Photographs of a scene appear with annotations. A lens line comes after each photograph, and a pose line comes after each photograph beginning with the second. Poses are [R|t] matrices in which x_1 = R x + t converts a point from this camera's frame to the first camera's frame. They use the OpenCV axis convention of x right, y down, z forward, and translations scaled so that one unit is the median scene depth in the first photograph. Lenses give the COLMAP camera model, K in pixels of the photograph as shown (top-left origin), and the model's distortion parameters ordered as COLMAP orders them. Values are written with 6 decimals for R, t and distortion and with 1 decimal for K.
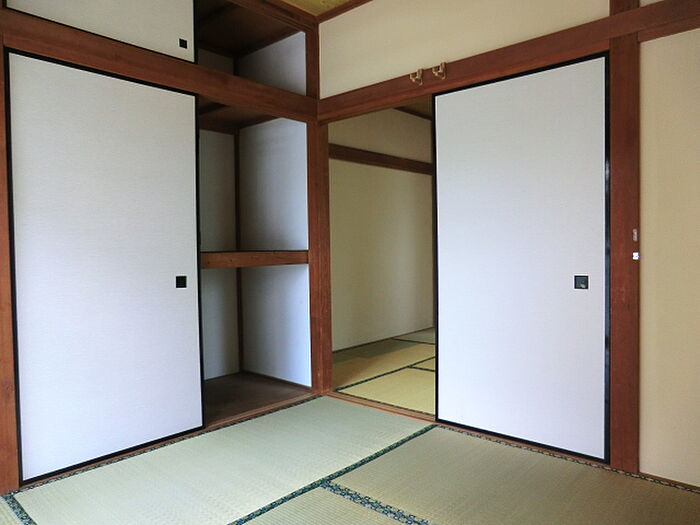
lens RADIAL K [[503.8, 0, 346.4], [0, 503.8, 259.0], [0, 0, 1]] dist [-0.022218, 0.002863]
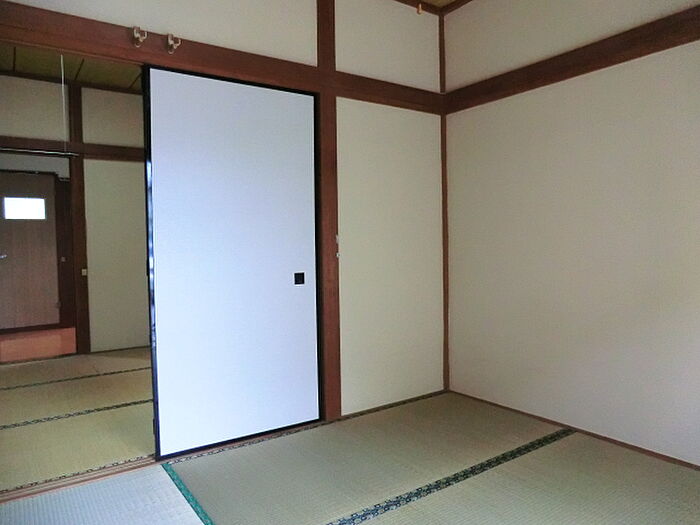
lens RADIAL K [[503.8, 0, 353.5], [0, 503.8, 261.2], [0, 0, 1]] dist [-0.022218, 0.002863]
pose [[0.236064, -0.021646, 0.971496, -0.578767], [0.038053, 0.999191, 0.013016, -0.004866], [-0.970992, 0.033896, 0.236697, 0.516401]]
